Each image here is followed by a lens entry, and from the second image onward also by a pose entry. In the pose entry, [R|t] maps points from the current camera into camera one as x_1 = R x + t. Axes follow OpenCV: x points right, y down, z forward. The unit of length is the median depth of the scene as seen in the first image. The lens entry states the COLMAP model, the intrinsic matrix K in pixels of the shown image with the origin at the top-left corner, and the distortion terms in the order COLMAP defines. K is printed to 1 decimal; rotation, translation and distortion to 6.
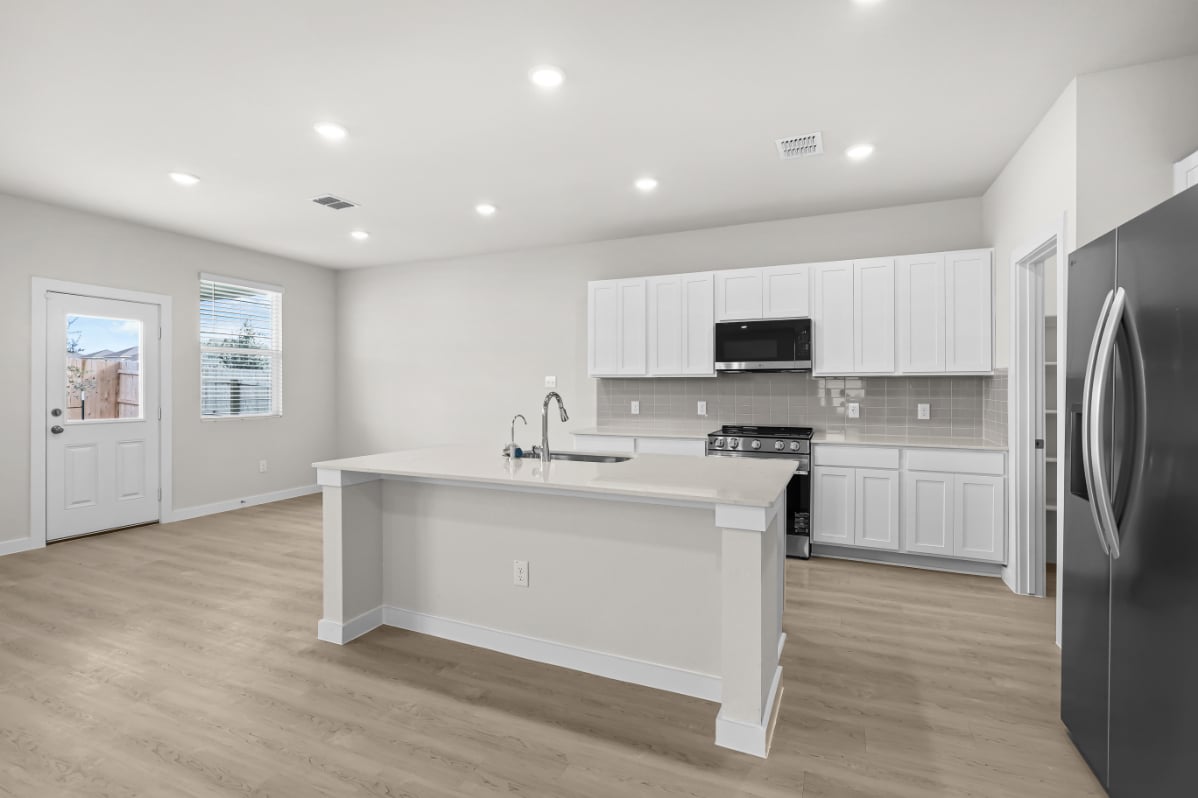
lens RADIAL K [[550.4, 0, 592.3], [0, 550.4, 389.9], [0, 0, 1]] dist [-0.004661, 0.002141]
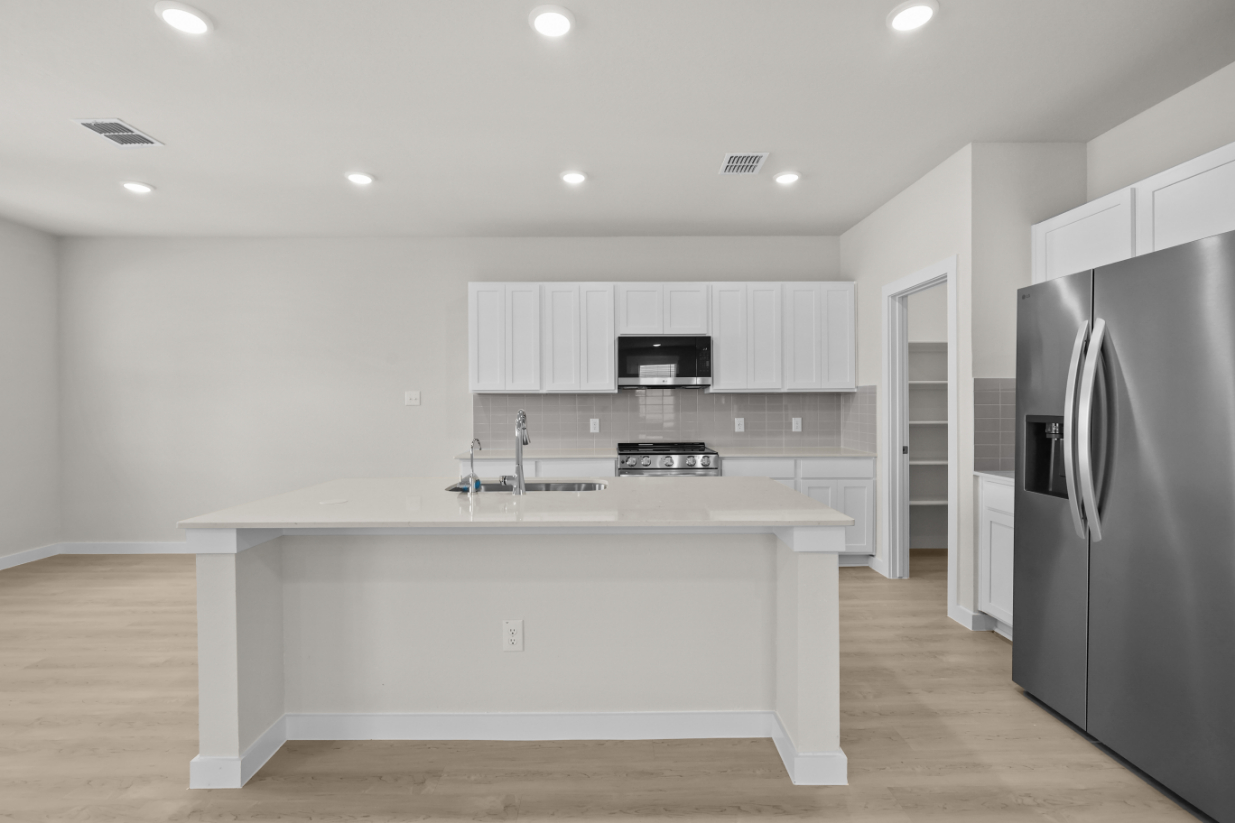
lens RADIAL K [[567.4, 0, 612.5], [0, 567.4, 407.3], [0, 0, 1]] dist [-0.004661, 0.002141]
pose [[0.910885, -0.006875, 0.412604, -0.211604], [0.006600, 0.999976, 0.002091, -0.000227], [-0.412608, 0.000819, 0.910908, 0.117491]]
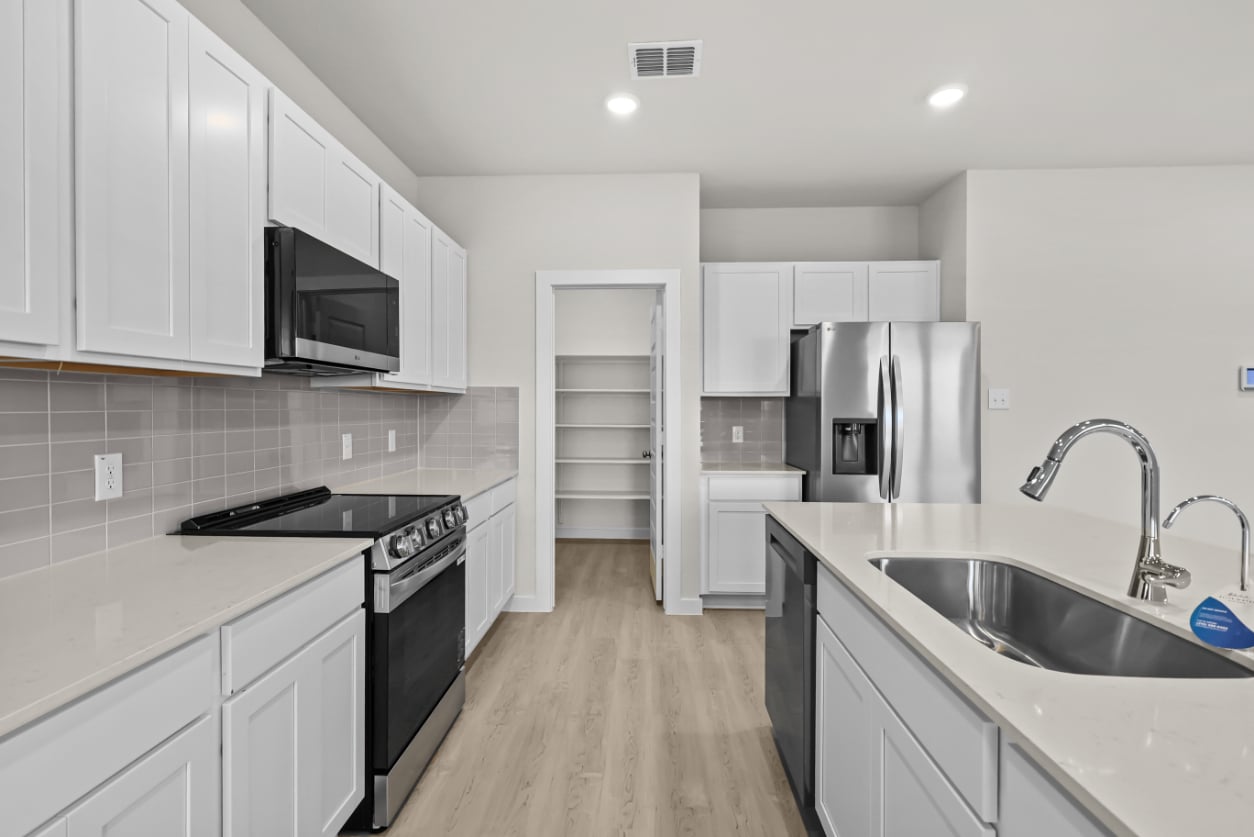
lens RADIAL K [[576.1, 0, 607.5], [0, 576.1, 409.3], [0, 0, 1]] dist [-0.004661, 0.002141]
pose [[-0.345532, -0.001143, 0.938406, -0.218123], [0.003715, 0.999990, 0.002586, -0.003563], [-0.938400, 0.004379, -0.345524, 1.030078]]
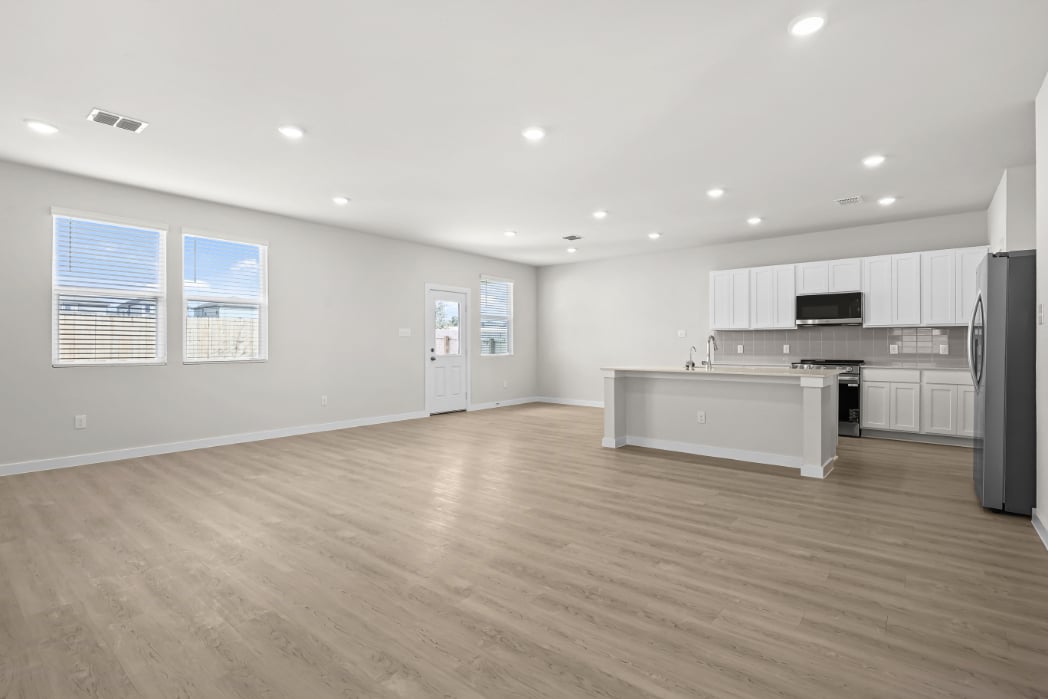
lens RADIAL K [[491.4, 0, 531.6], [0, 491.4, 346.8], [0, 0, 1]] dist [-0.002730, 0.000403]
pose [[0.965737, -0.001072, -0.259519, -0.172261], [0.000856, 0.999999, -0.000946, 0.033462], [0.259520, 0.000691, 0.965737, -0.671461]]
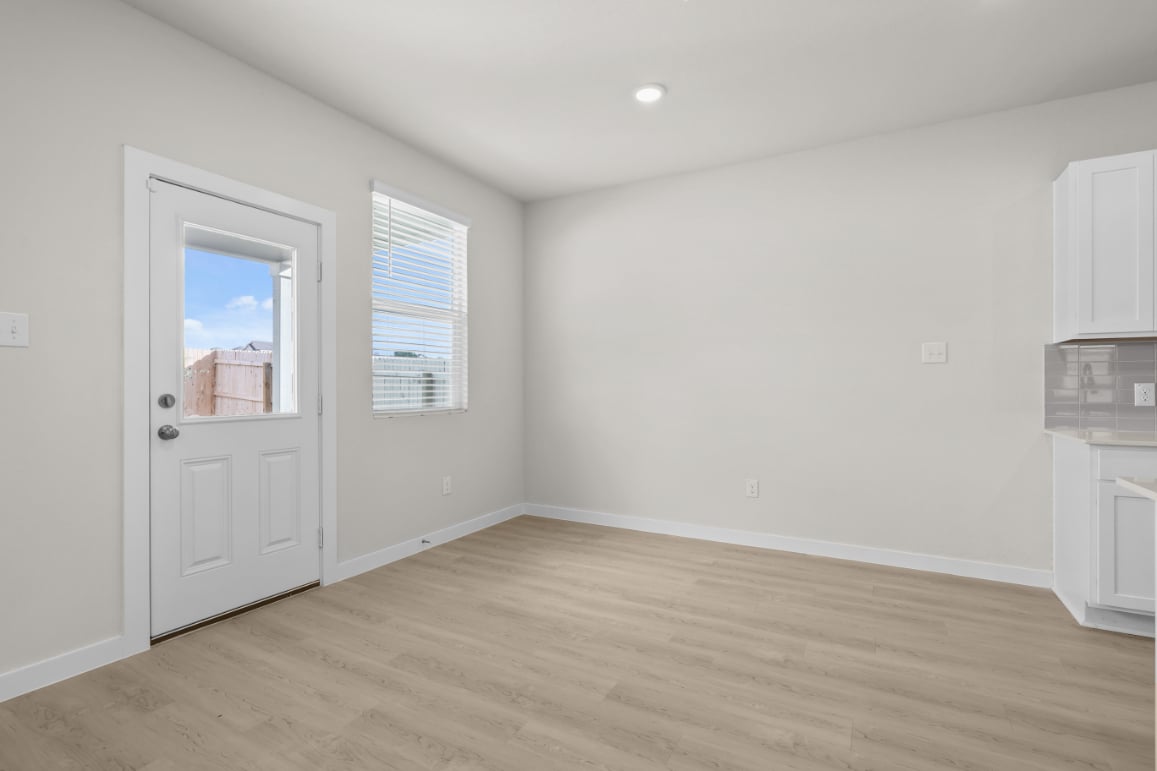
lens RADIAL K [[531.5, 0, 580.5], [0, 531.5, 388.7], [0, 0, 1]] dist [-0.004661, 0.002141]
pose [[0.996123, -0.001704, -0.087953, -0.548223], [0.001943, 0.999995, 0.002626, 0.029852], [0.087948, -0.002786, 0.996121, 0.538839]]
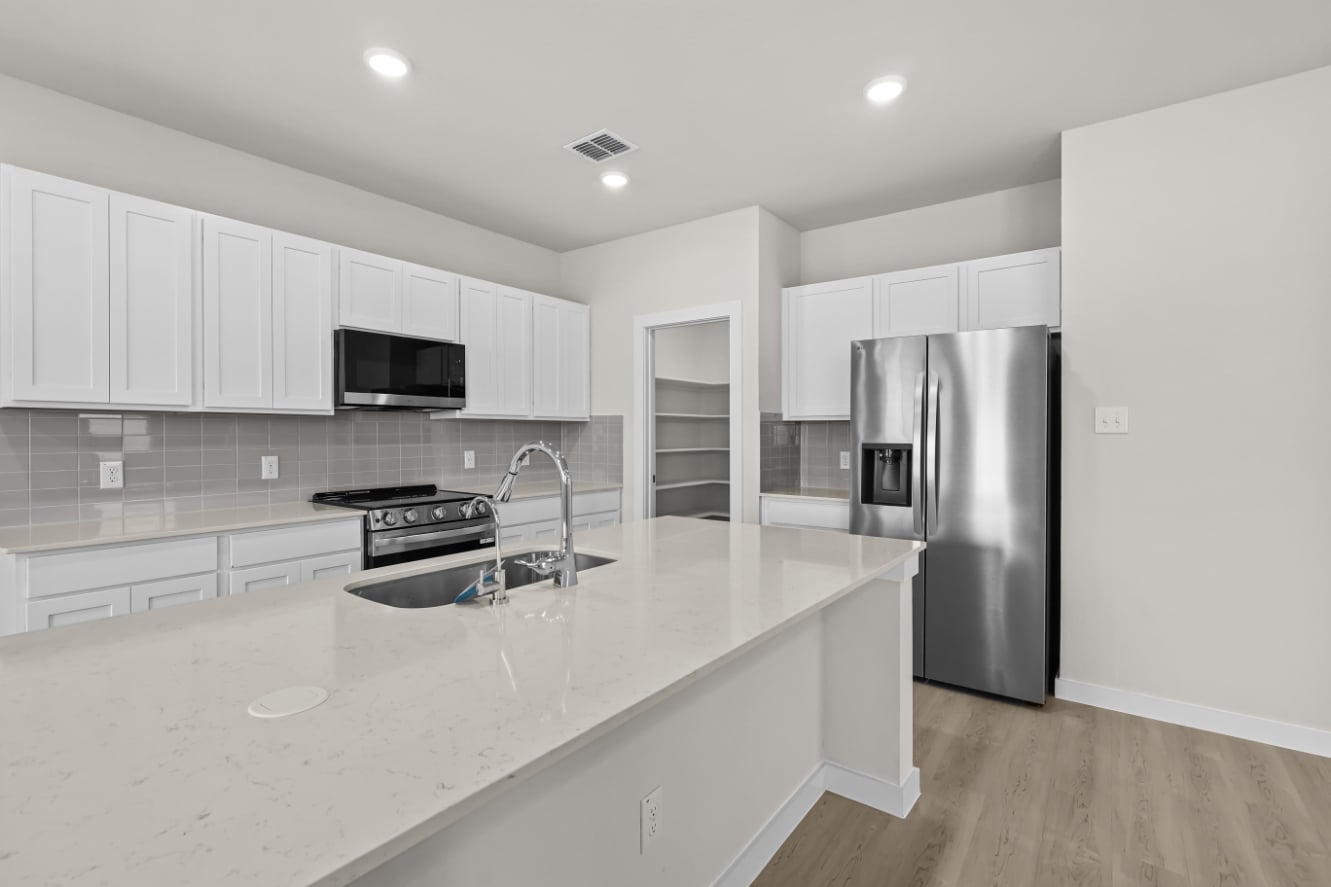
lens RADIAL K [[611.5, 0, 656.2], [0, 611.5, 435.4], [0, 0, 1]] dist [-0.004661, 0.002141]
pose [[0.223955, -0.002718, 0.974596, -0.406800], [0.003742, 0.999991, 0.001929, -0.000749], [-0.974592, 0.003215, 0.223963, 0.551602]]
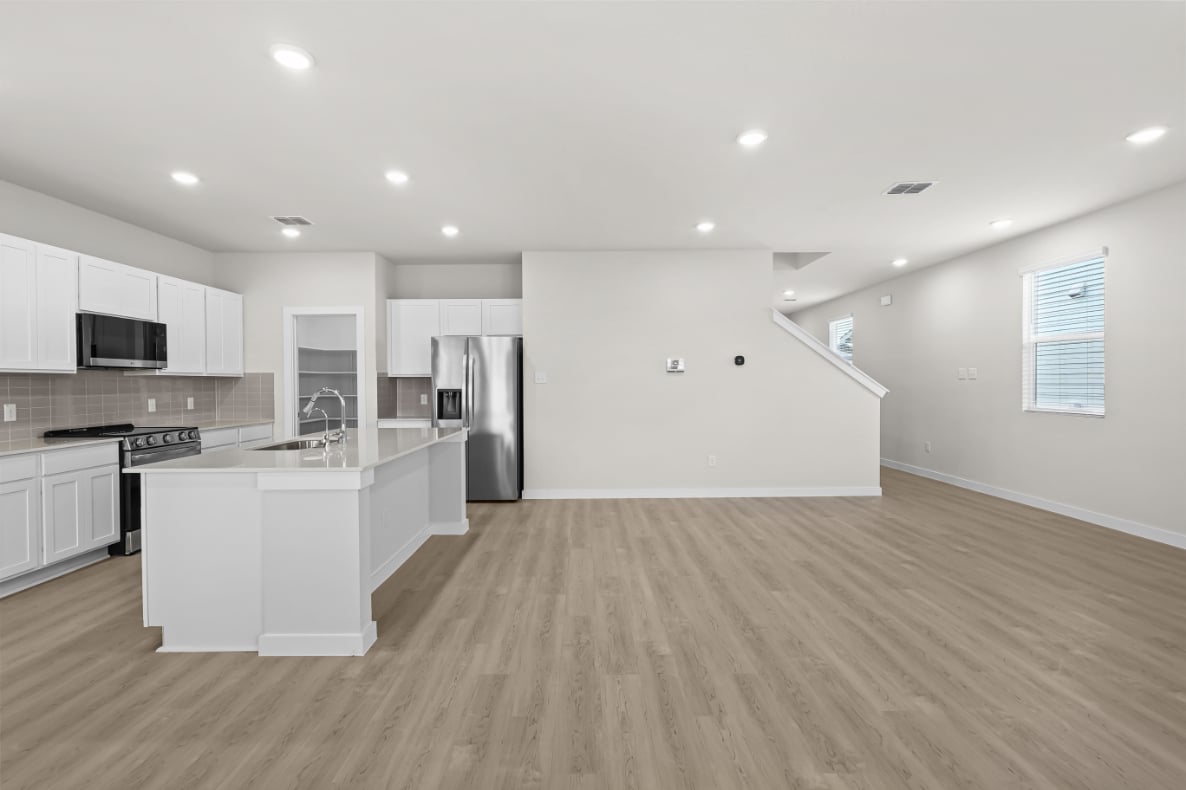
lens RADIAL K [[544.9, 0, 584.8], [0, 544.9, 386.7], [0, 0, 1]] dist [-0.004661, 0.002141]
pose [[-0.403859, -0.003488, 0.914814, -0.994330], [0.010882, 0.999904, 0.008617, -0.001799], [-0.914756, 0.013435, -0.403782, 0.684901]]
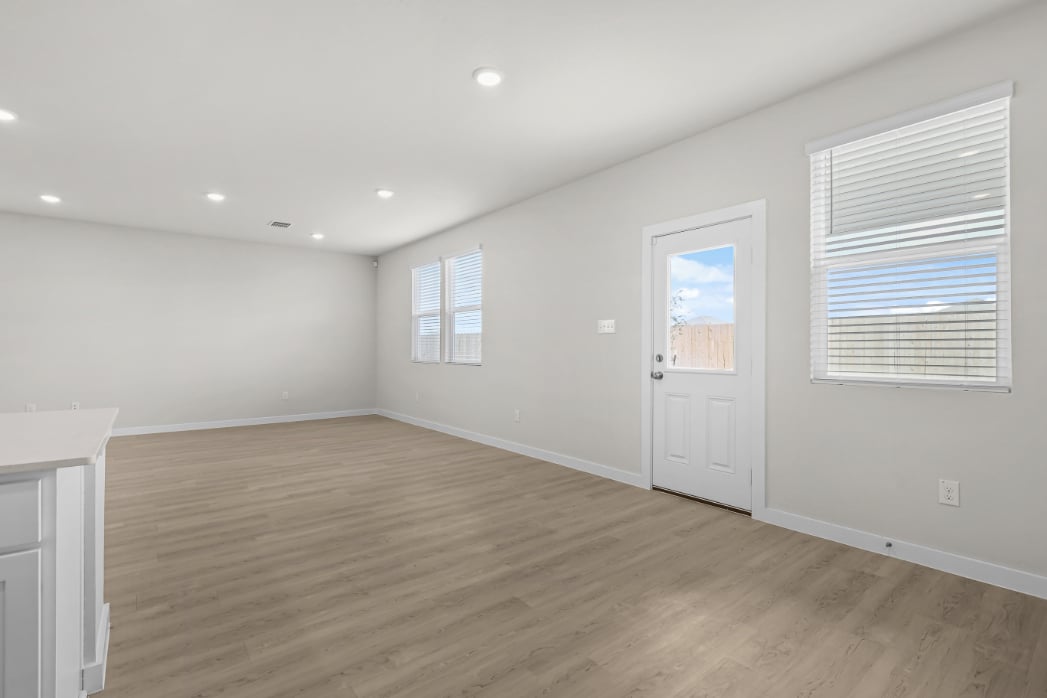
lens RADIAL K [[481.0, 0, 522.0], [0, 481.0, 350.1], [0, 0, 1]] dist [-0.004661, 0.002141]
pose [[-0.464098, -0.001046, -0.885783, -0.103015], [-0.004699, 0.999988, 0.001281, 0.028978], [0.885771, 0.004757, -0.464097, 1.252243]]
